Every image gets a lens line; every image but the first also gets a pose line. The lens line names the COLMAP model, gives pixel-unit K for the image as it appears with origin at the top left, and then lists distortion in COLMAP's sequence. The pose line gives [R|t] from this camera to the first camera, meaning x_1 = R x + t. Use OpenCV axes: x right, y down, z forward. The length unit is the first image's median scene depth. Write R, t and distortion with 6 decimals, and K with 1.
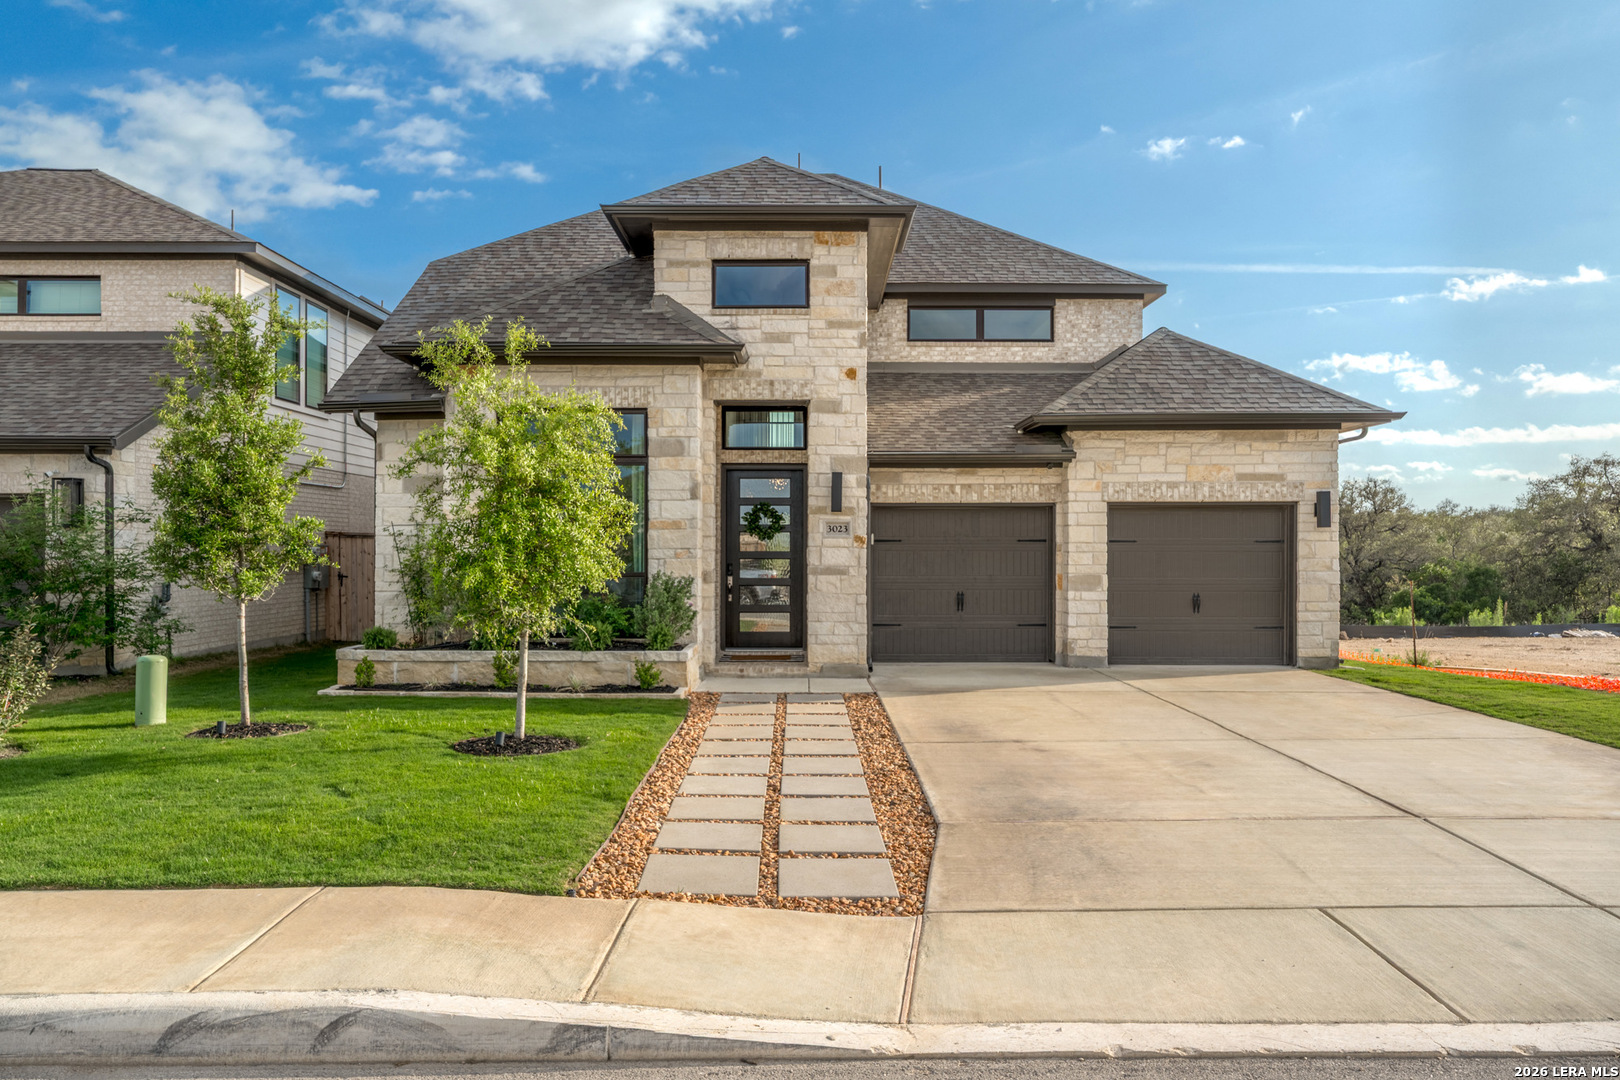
lens RADIAL K [[1112.1, 0, 803.2], [0, 1112.1, 537.0], [0, 0, 1]] dist [-0.010195, 0.002635]
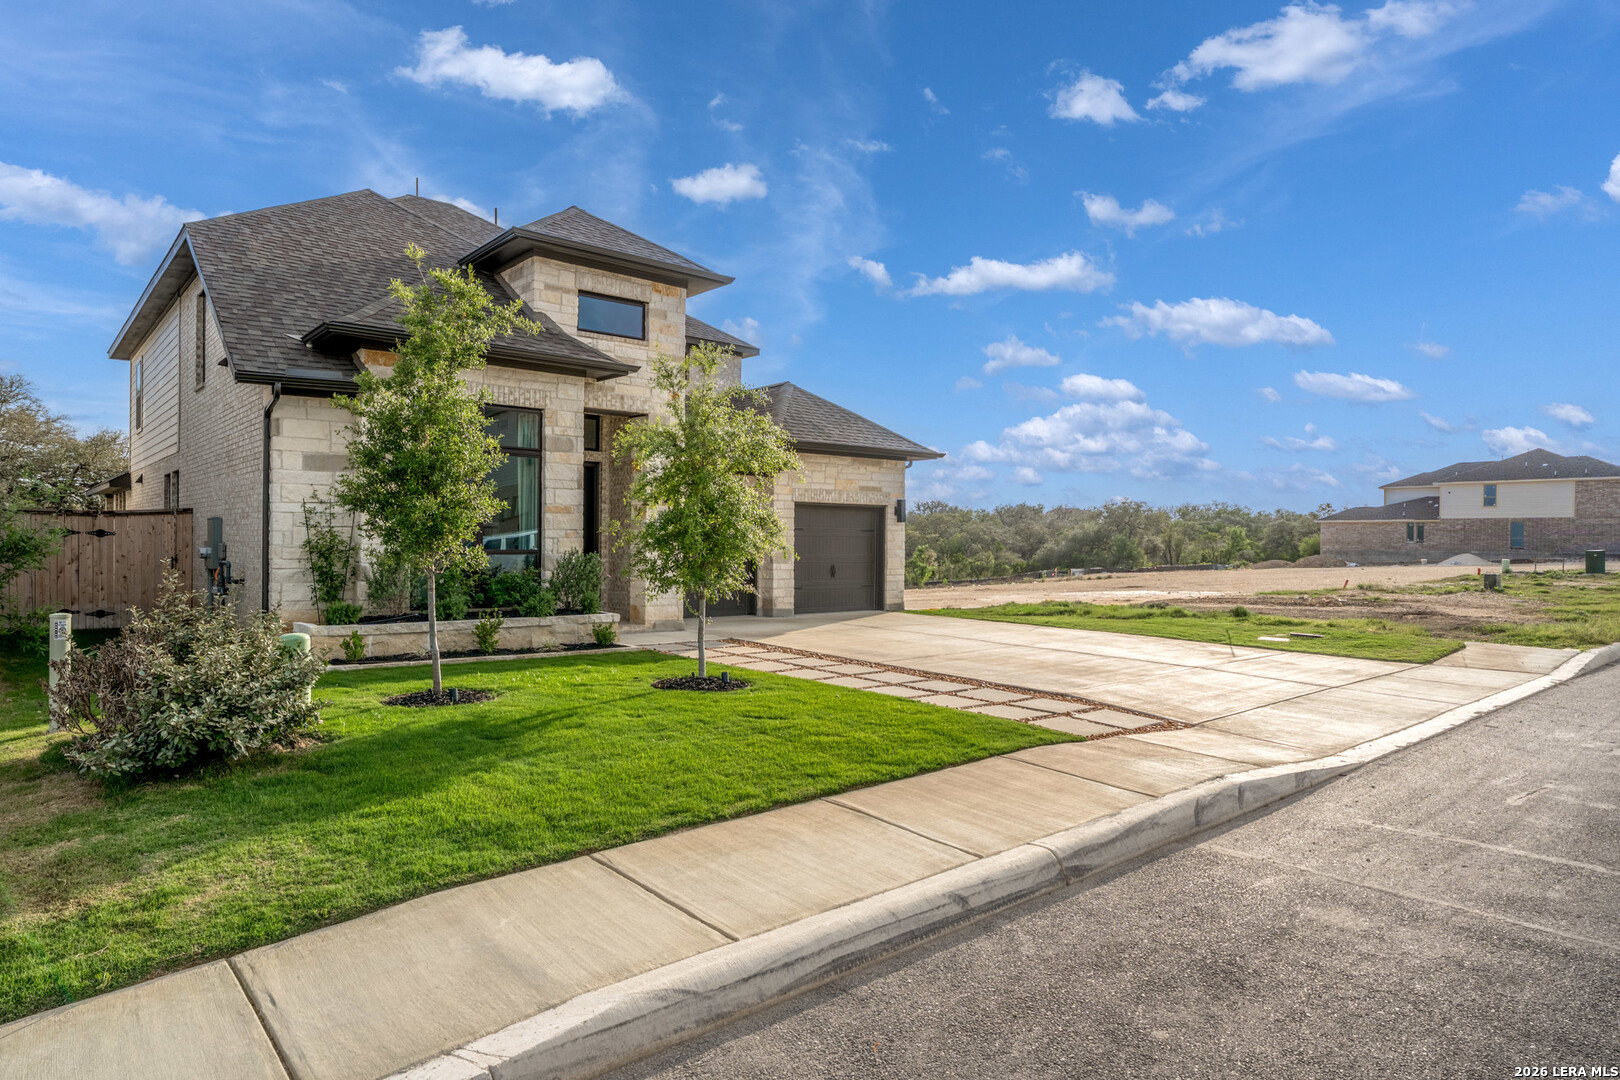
lens RADIAL K [[932.8, 0, 758.4], [0, 932.8, 537.6], [0, 0, 1]] dist [-0.005825, -0.000319]
pose [[0.779184, 0.009400, 0.626725, -0.534245], [-0.017869, 0.999814, 0.007220, 0.007404], [-0.626541, -0.016825, 0.779207, 0.085074]]
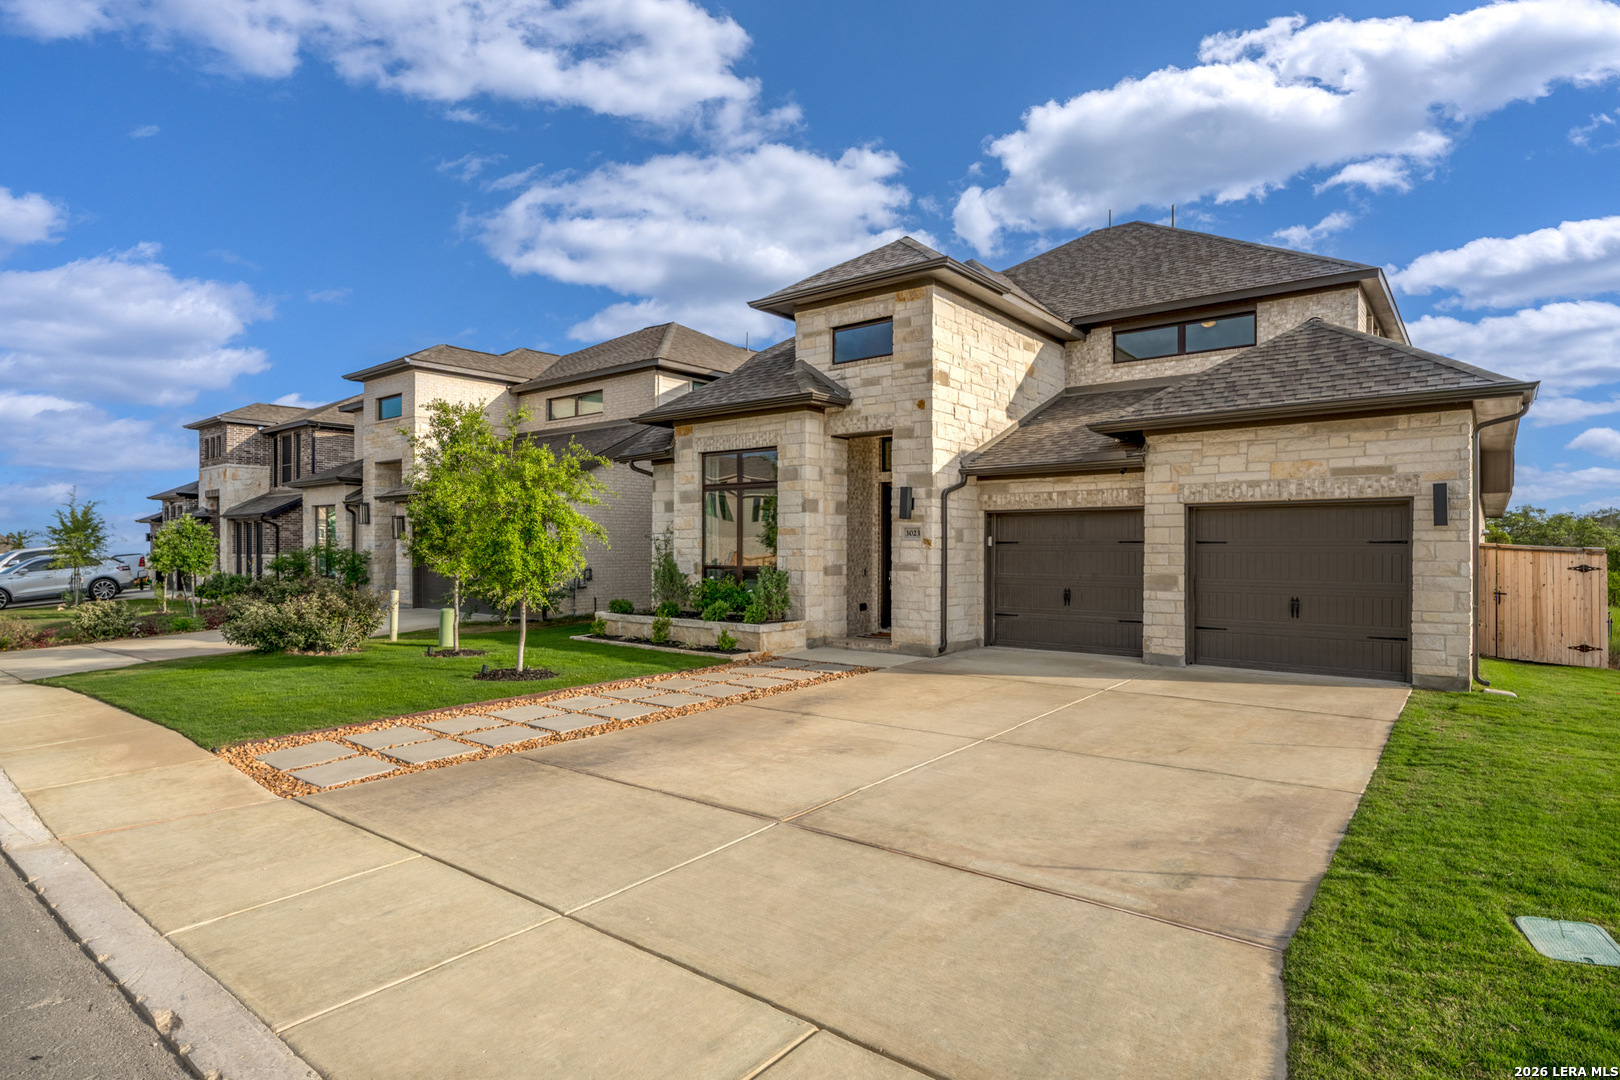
lens RADIAL K [[835.3, 0, 814.7], [0, 835.3, 543.7], [0, 0, 1]] dist [-0.013819, 0.001679]
pose [[0.796024, -0.002247, -0.605261, 0.475226], [0.005137, 0.999982, 0.003044, 0.000951], [0.605243, -0.005532, 0.796021, 0.196727]]
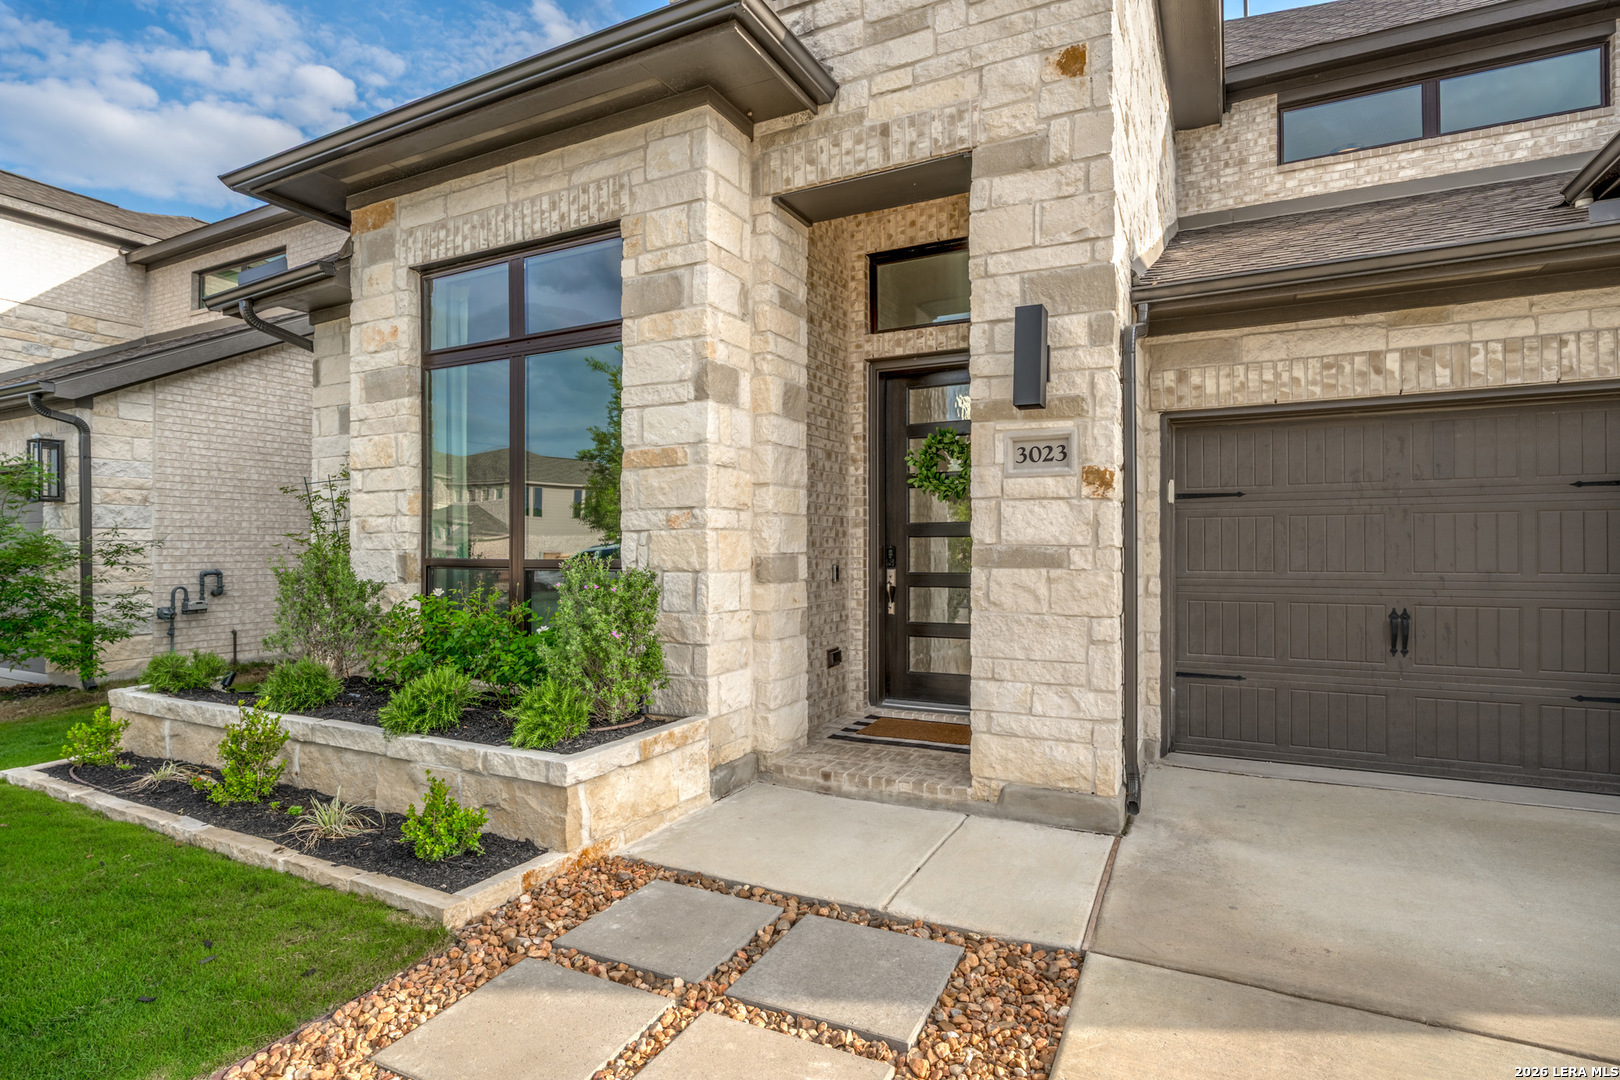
lens RADIAL K [[835.3, 0, 801.4], [0, 835.3, 545.5], [0, 0, 1]] dist [-0.013819, 0.001679]
pose [[0.893686, -0.005118, -0.448663, 0.084651], [0.008523, 0.999948, 0.005570, 0.022521], [0.448611, -0.008802, 0.893684, 0.655799]]
